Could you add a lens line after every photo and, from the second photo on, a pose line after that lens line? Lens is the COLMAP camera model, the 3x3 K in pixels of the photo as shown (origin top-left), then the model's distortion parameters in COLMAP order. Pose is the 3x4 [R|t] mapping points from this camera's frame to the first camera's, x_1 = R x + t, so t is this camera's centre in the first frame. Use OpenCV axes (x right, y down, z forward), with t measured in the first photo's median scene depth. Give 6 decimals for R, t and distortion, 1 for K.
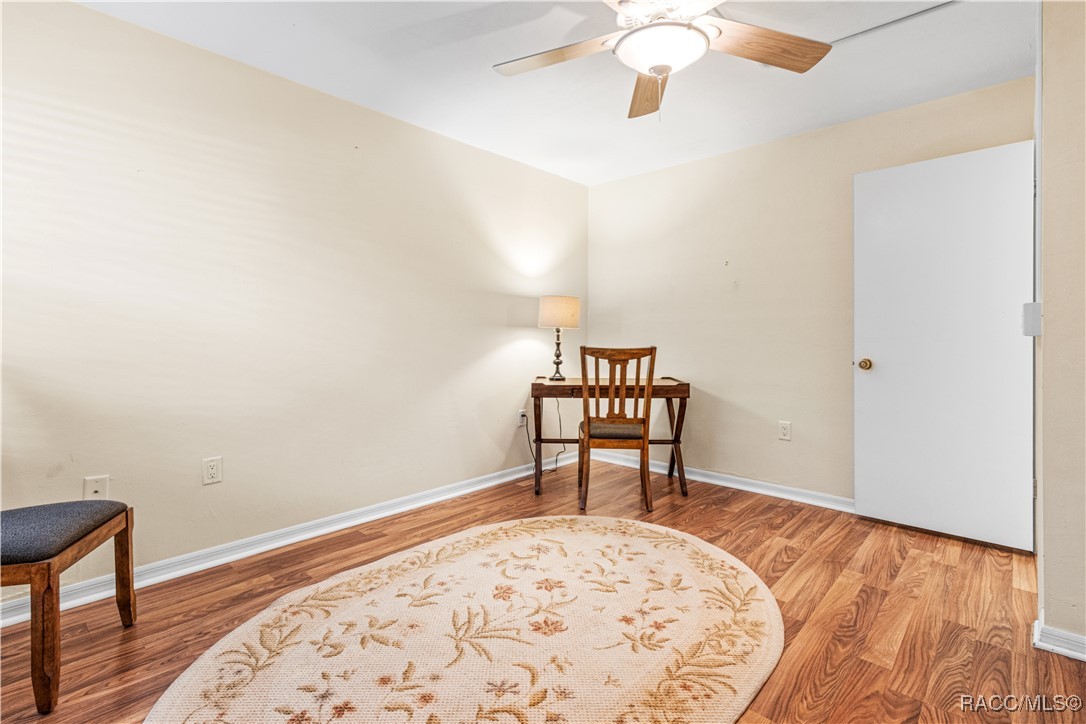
lens RADIAL K [[507.0, 0, 546.4], [0, 507.0, 350.5], [0, 0, 1]] dist [0.007058, -0.000408]
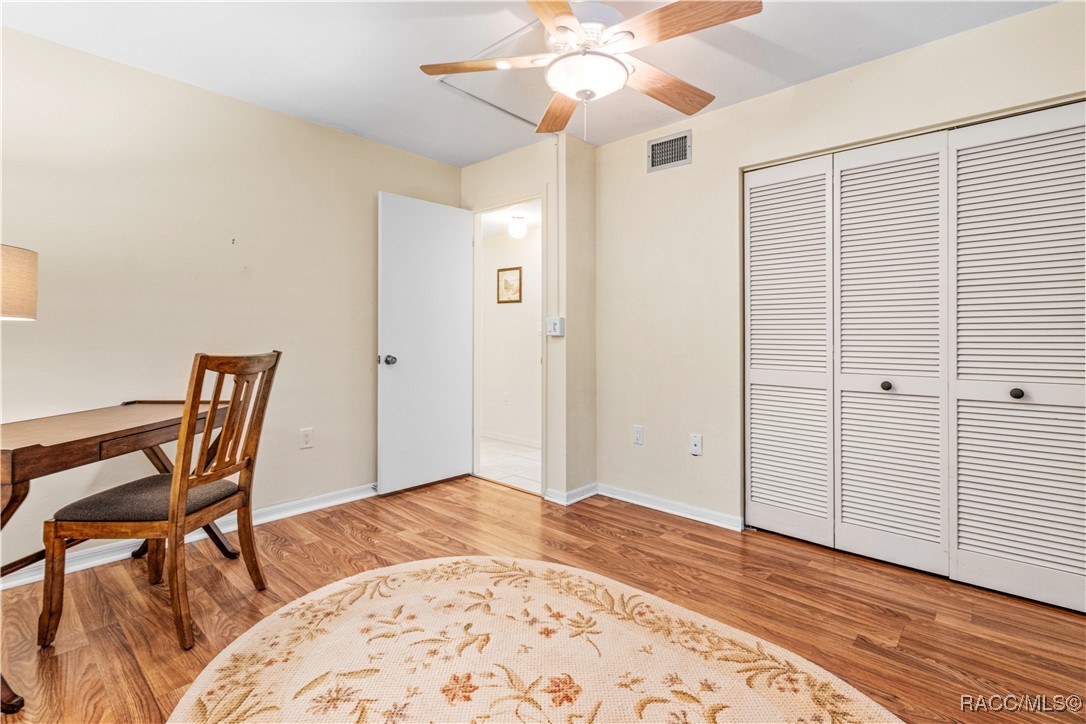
lens RADIAL K [[508.9, 0, 547.5], [0, 508.9, 346.2], [0, 0, 1]] dist [0.007901, -0.000654]
pose [[-0.006596, -0.024032, 0.999689, -0.589139], [0.025828, 0.999374, 0.024195, -0.025747], [-0.999645, 0.025980, -0.005972, 0.734966]]
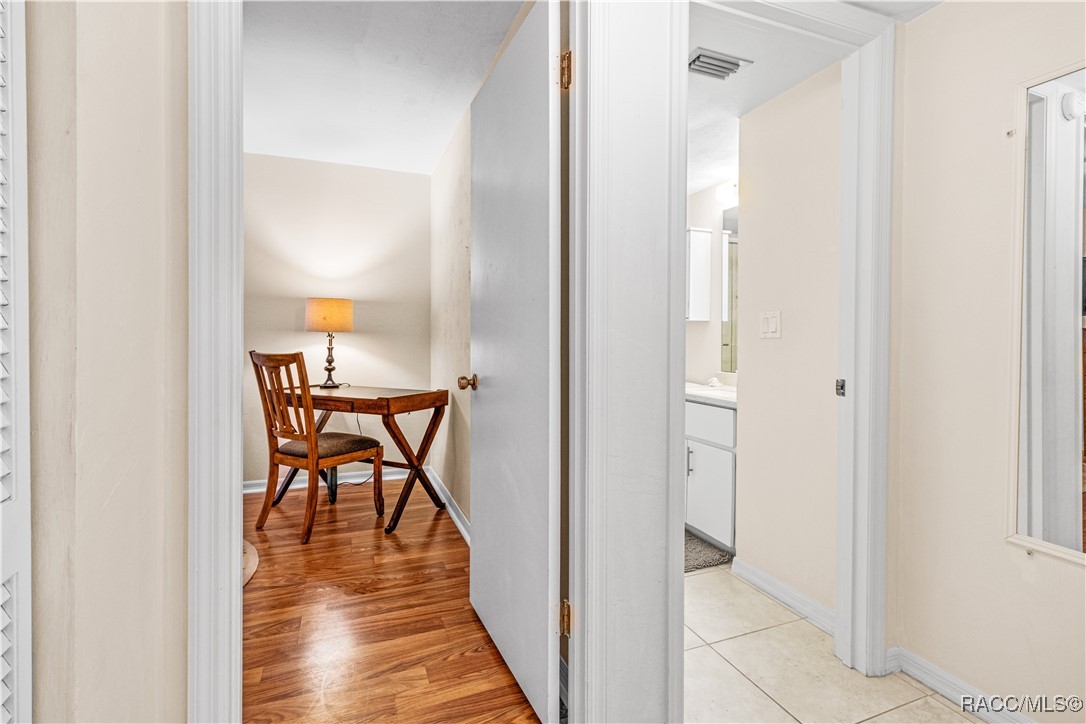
lens RADIAL K [[508.9, 0, 547.5], [0, 508.9, 346.2], [0, 0, 1]] dist [0.007901, -0.000654]
pose [[0.886799, 0.019850, -0.461729, 1.176246], [-0.026925, 0.999599, -0.008740, -0.026889], [0.461370, 0.020182, 0.886978, 0.488340]]
